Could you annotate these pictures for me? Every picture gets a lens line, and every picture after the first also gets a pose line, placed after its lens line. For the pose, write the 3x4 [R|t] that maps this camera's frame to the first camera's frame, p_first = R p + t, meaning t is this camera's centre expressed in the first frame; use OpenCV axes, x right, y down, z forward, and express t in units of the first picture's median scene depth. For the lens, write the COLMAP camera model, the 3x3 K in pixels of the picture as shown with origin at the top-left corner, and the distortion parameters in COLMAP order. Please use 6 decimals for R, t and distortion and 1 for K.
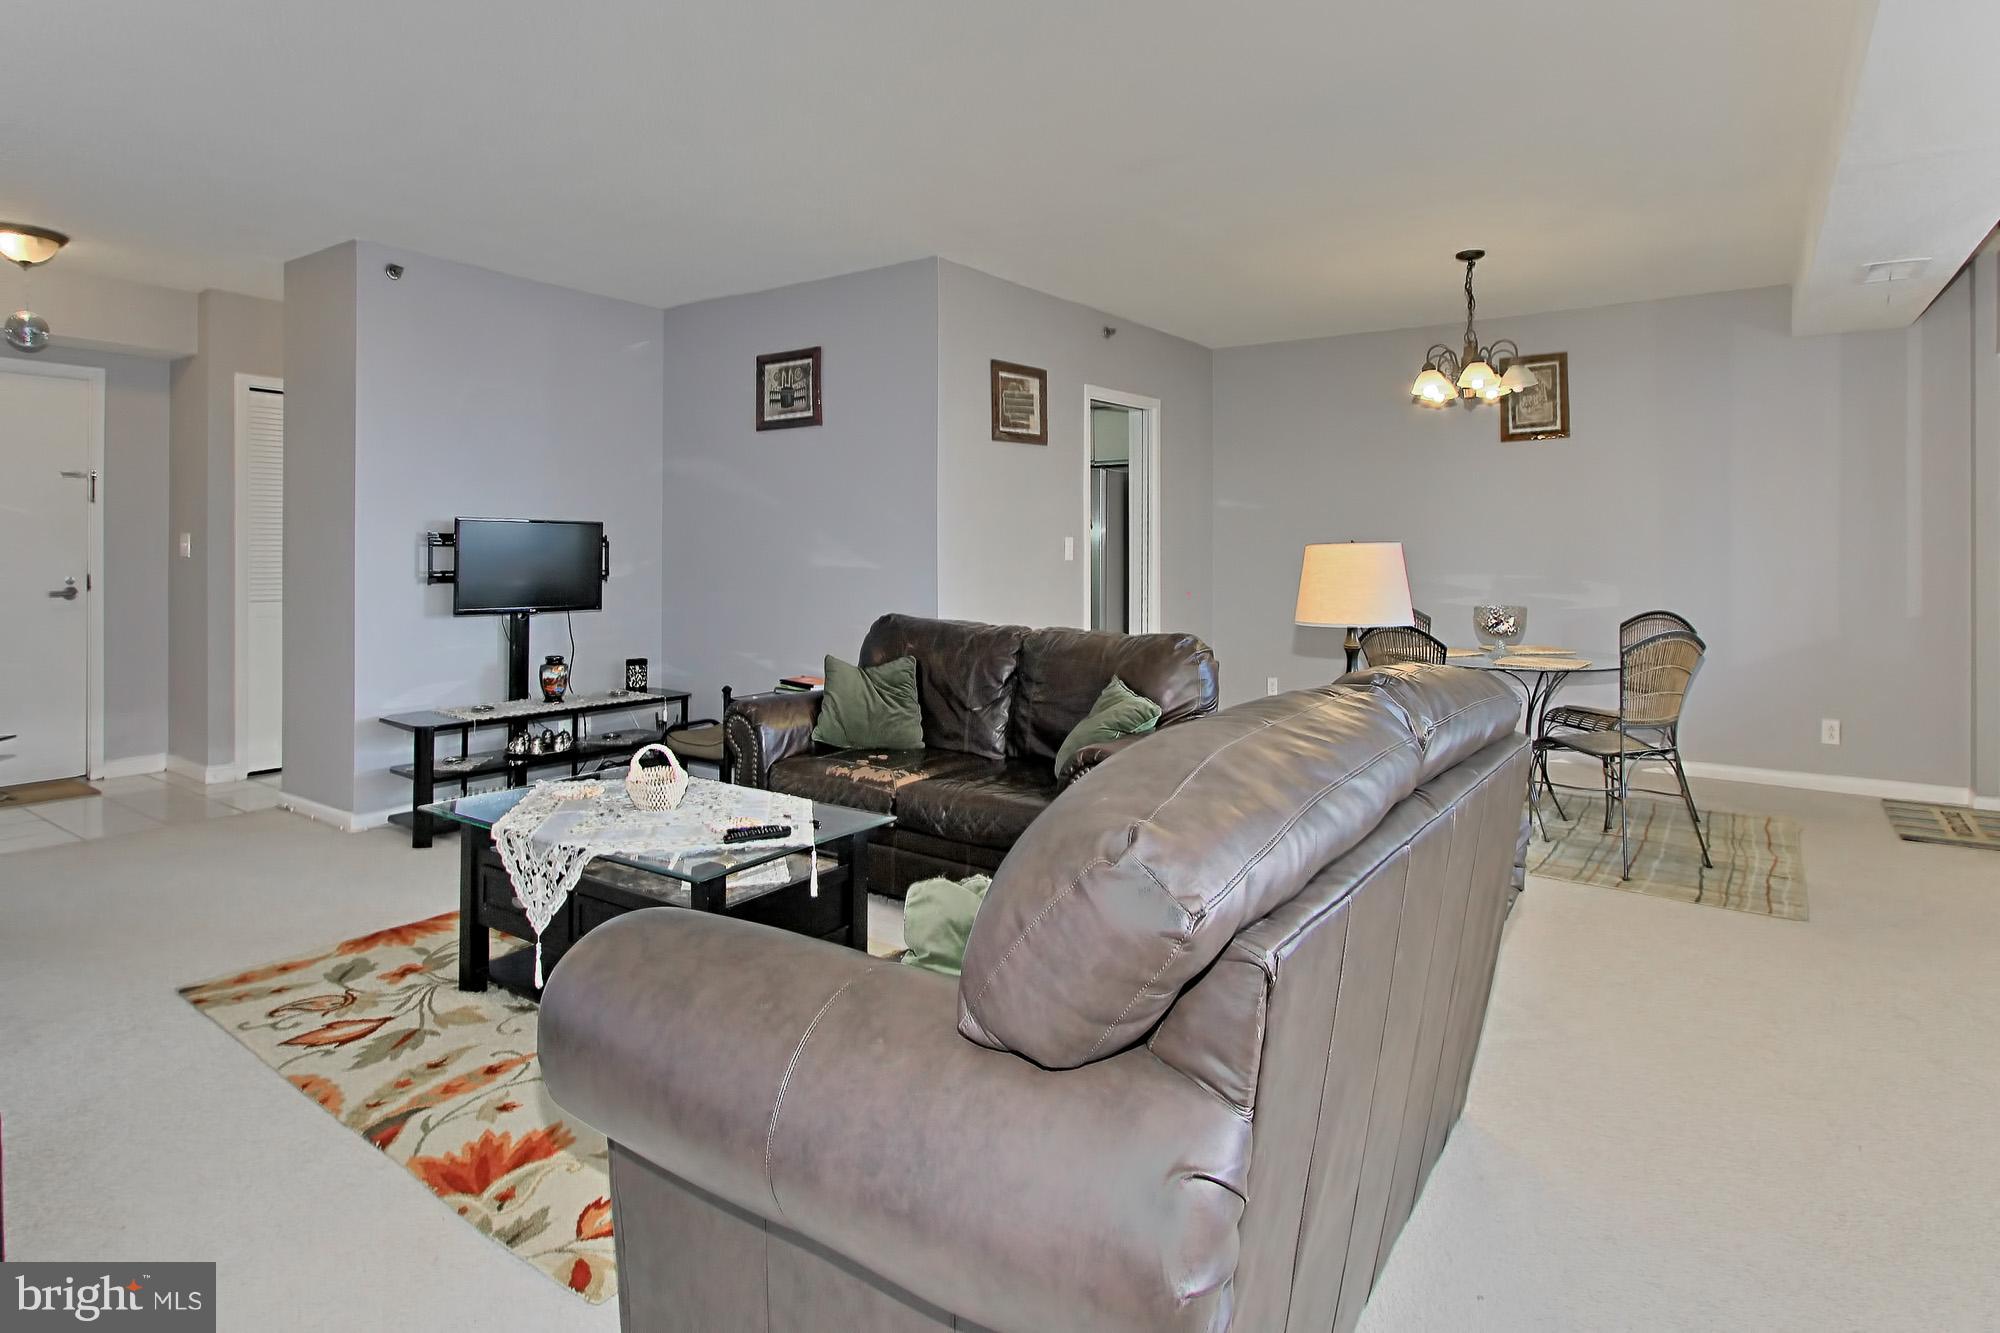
lens RADIAL K [[1098.0, 0, 1089.0], [0, 1098.0, 552.5], [0, 0, 1]] dist [0.002948, 0.004389]
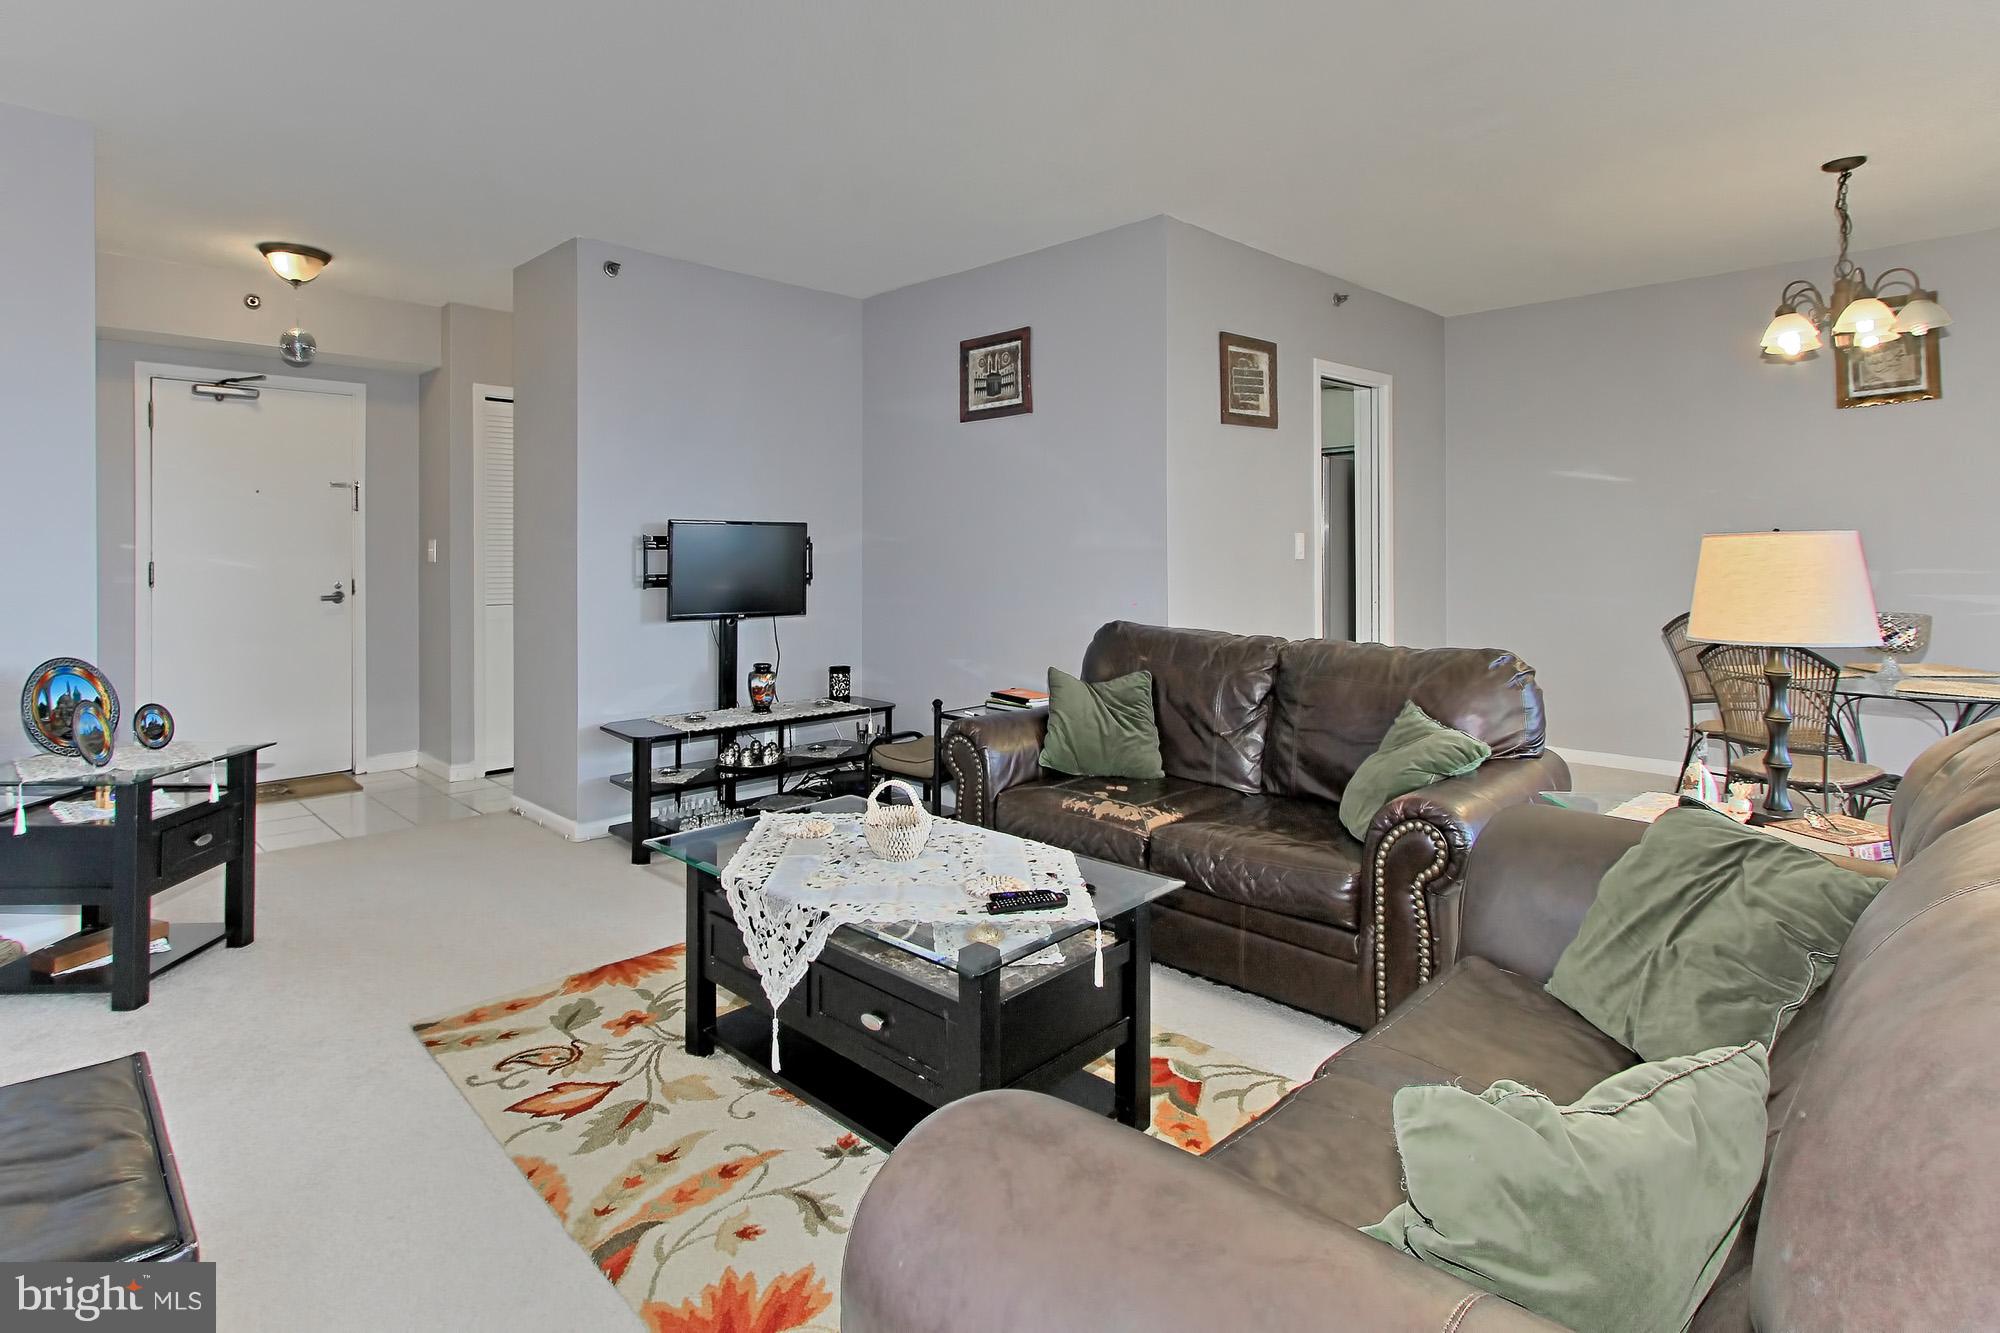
lens RADIAL K [[1084.4, 0, 996.3], [0, 1084.4, 542.2], [0, 0, 1]] dist [-0.013706, 0.024294]
pose [[0.976533, -0.010946, -0.215092, -0.086279], [0.008759, 0.999900, -0.011118, 0.001123], [0.215192, 0.008973, 0.976531, 0.126705]]
